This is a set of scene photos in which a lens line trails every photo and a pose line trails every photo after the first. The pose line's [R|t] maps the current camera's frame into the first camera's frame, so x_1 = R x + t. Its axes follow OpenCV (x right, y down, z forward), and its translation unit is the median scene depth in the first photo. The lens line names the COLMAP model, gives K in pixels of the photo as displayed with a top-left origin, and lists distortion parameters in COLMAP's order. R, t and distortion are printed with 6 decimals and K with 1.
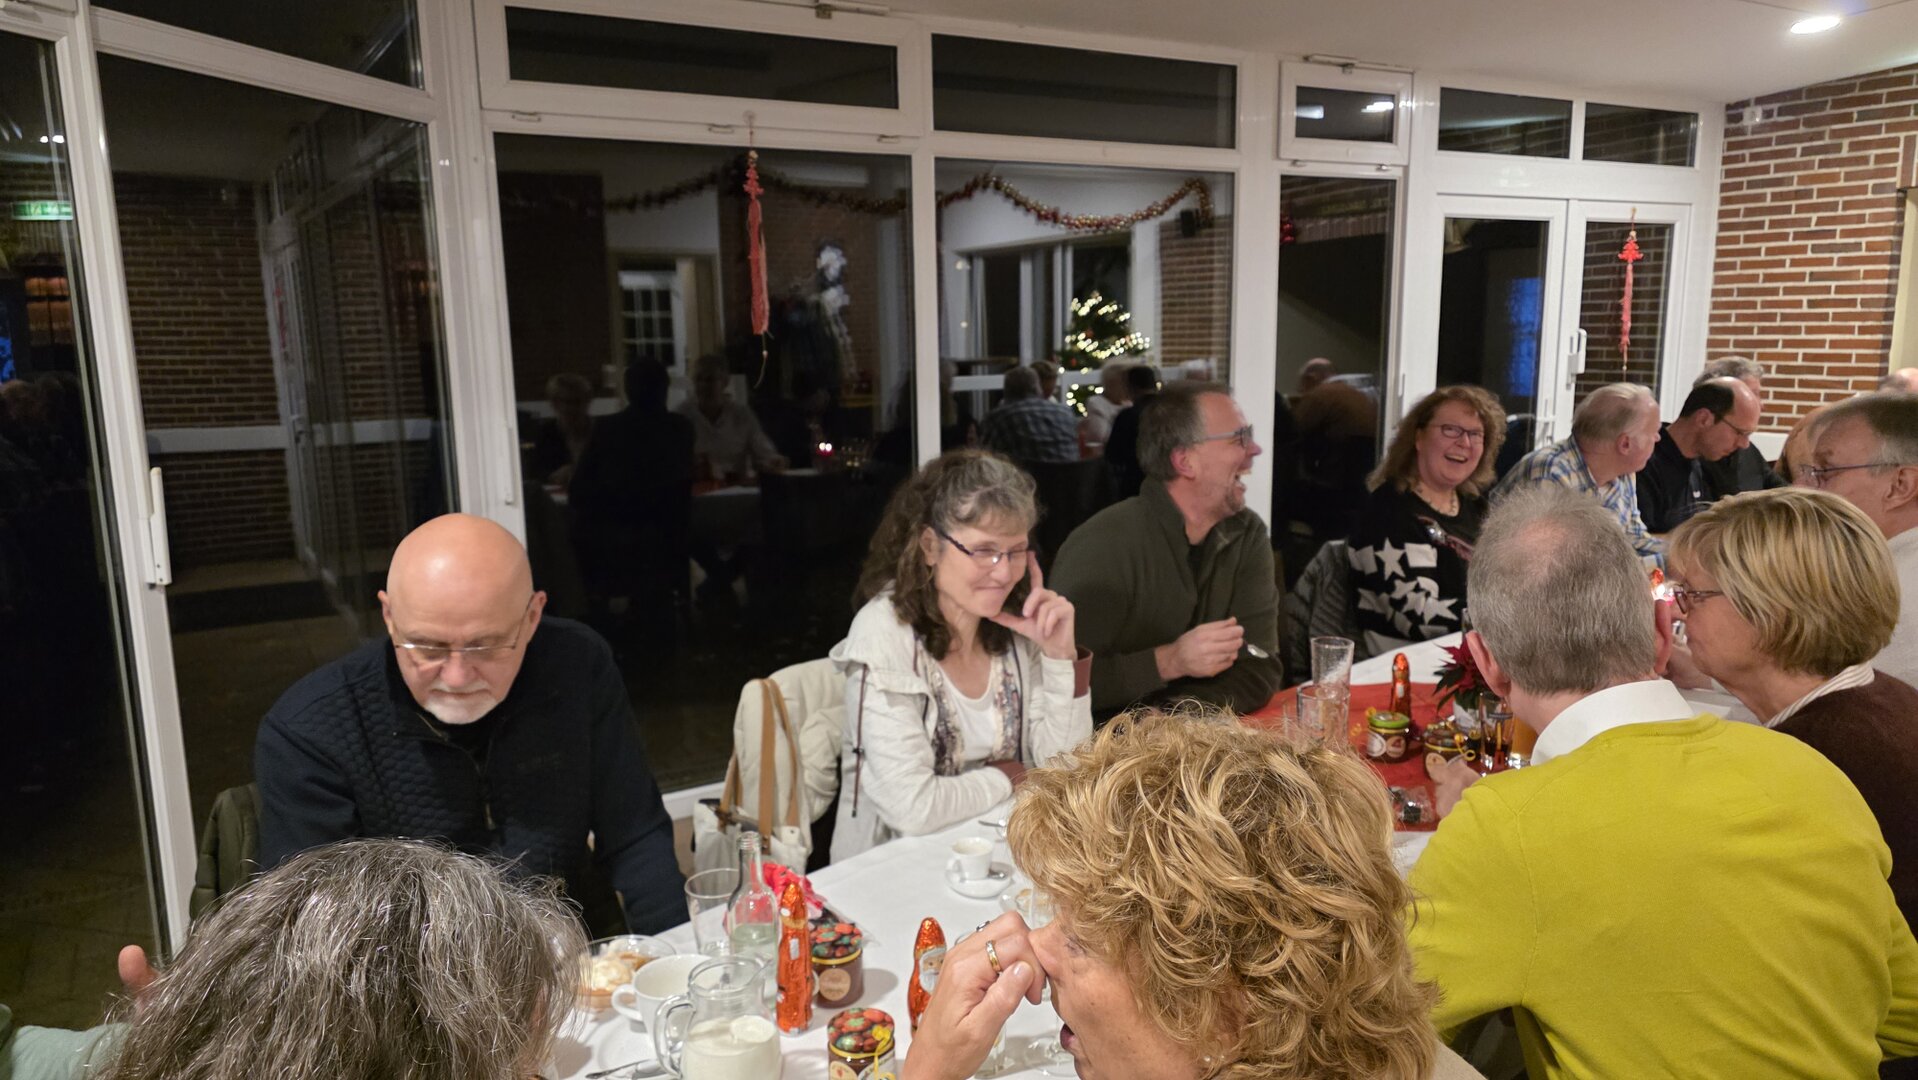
lens RADIAL K [[1289.5, 0, 923.9], [0, 1289.5, 551.3], [0, 0, 1]] dist [0.052140, -0.052752]
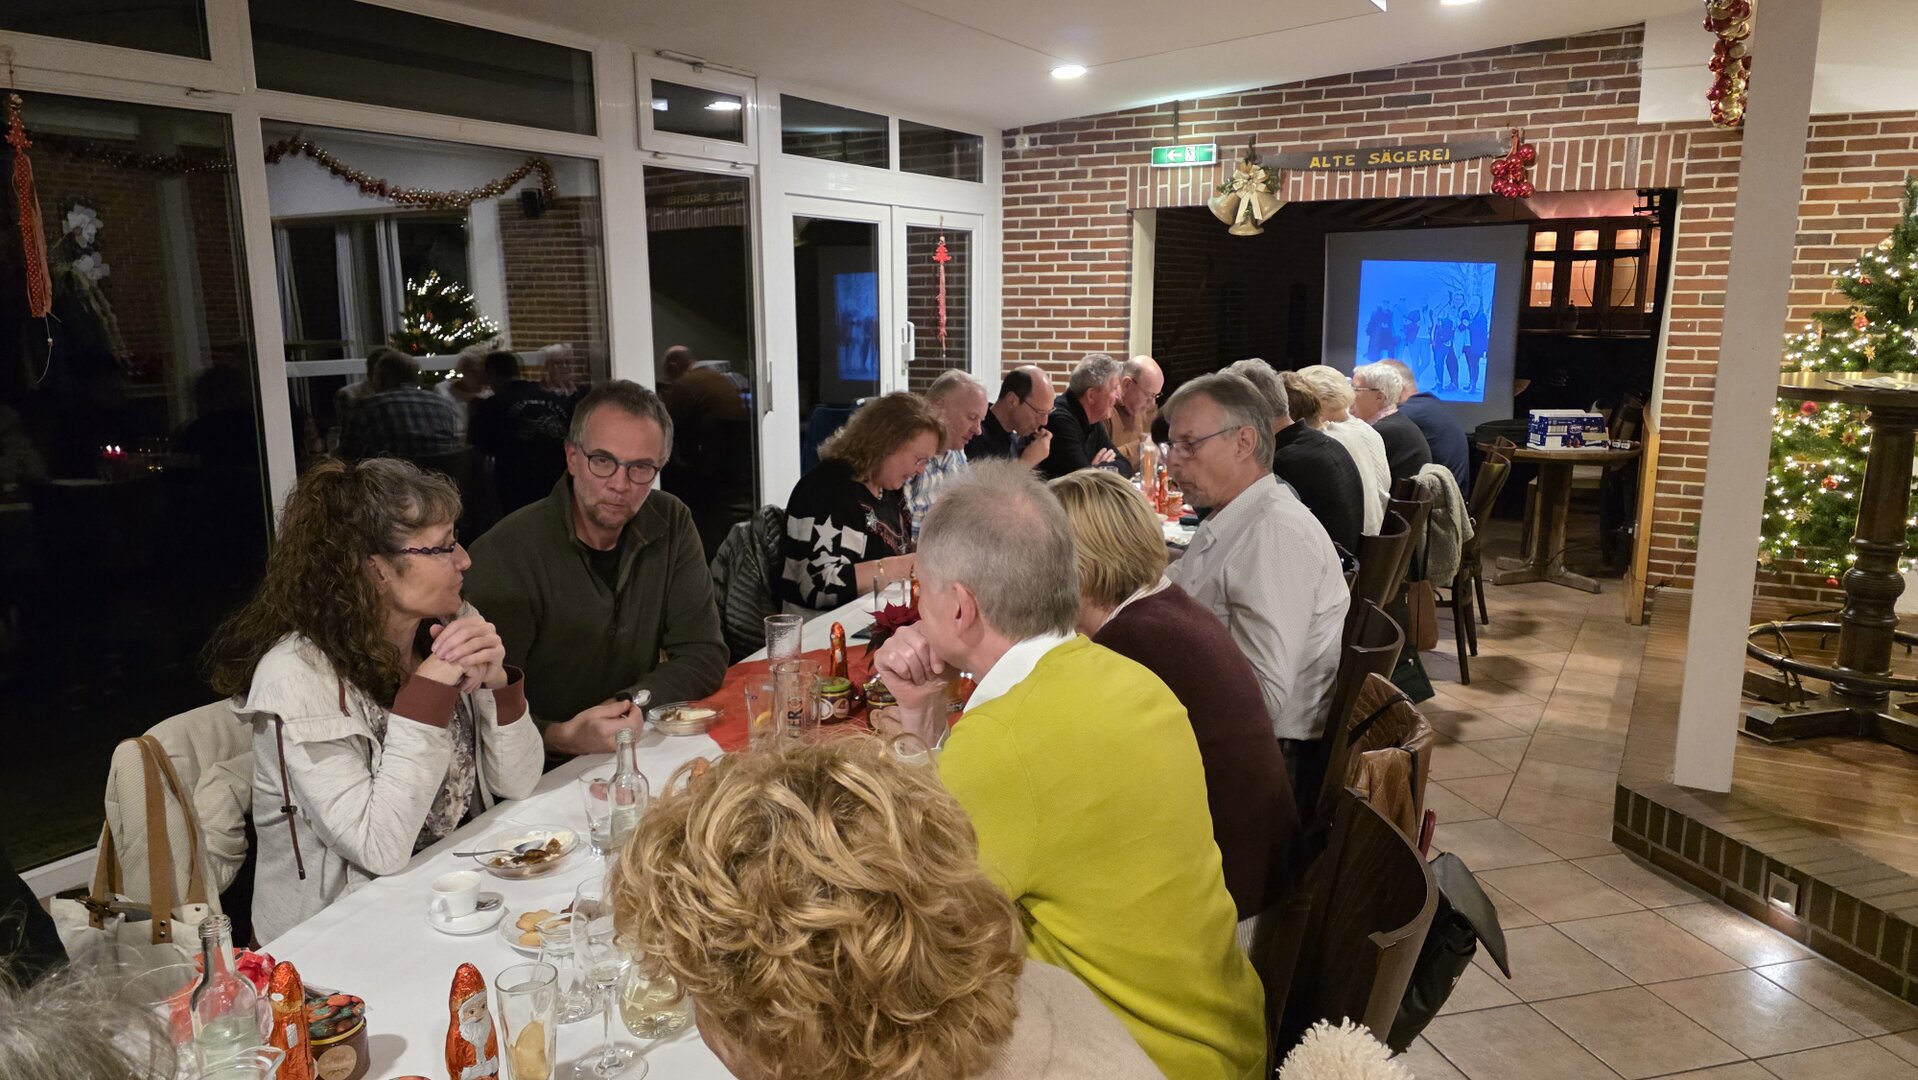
lens RADIAL K [[1289.5, 0, 943.1], [0, 1289.5, 554.7], [0, 0, 1]] dist [0.052140, -0.052752]
pose [[0.873886, -0.079637, 0.479564, -0.025974], [0.072242, 0.996811, 0.033889, -0.004149], [-0.480734, 0.005030, 0.876852, 0.001261]]
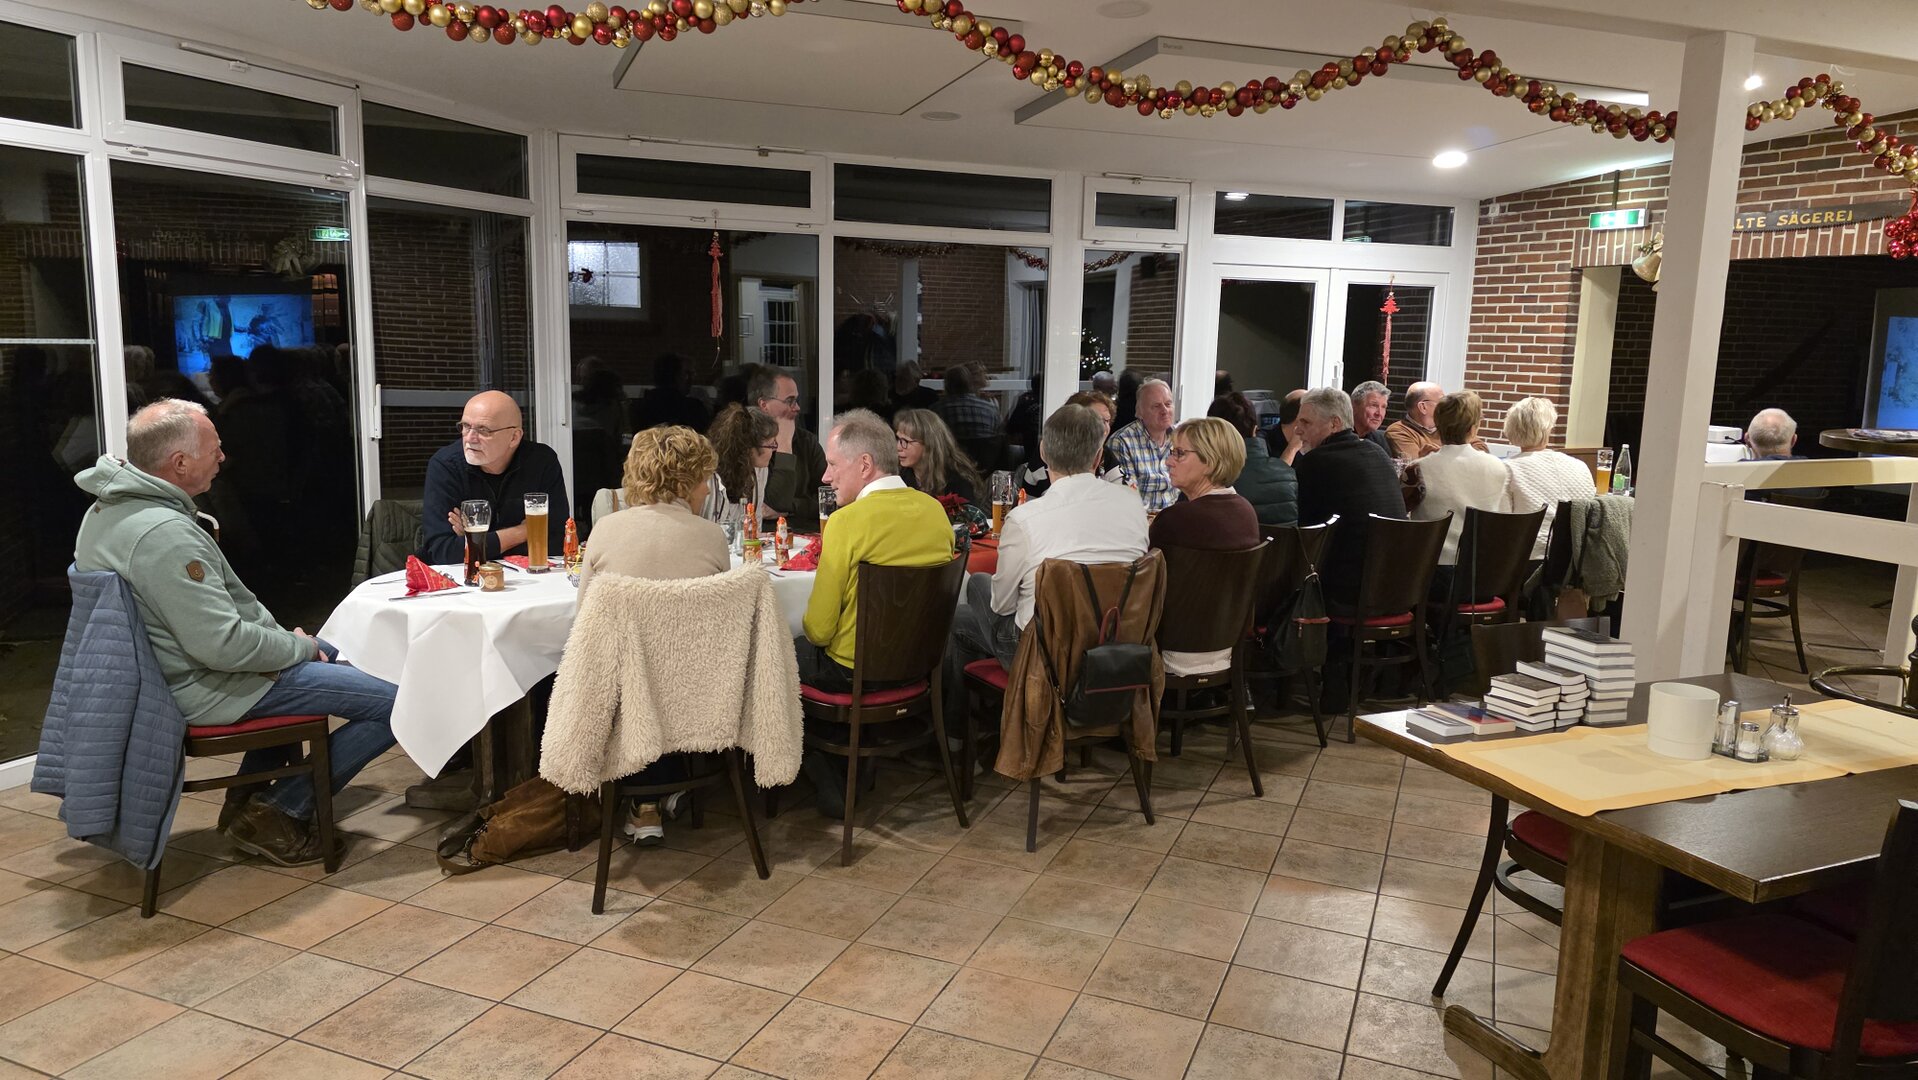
lens RADIAL K [[1289.5, 0, 923.1], [0, 1289.5, 543.2], [0, 0, 1]] dist [0.052140, -0.052752]
pose [[0.987017, 0.065039, -0.146859, 0.281281], [-0.067092, 0.997706, -0.009065, 0.067950], [0.145932, 0.018800, 0.989116, -0.440737]]
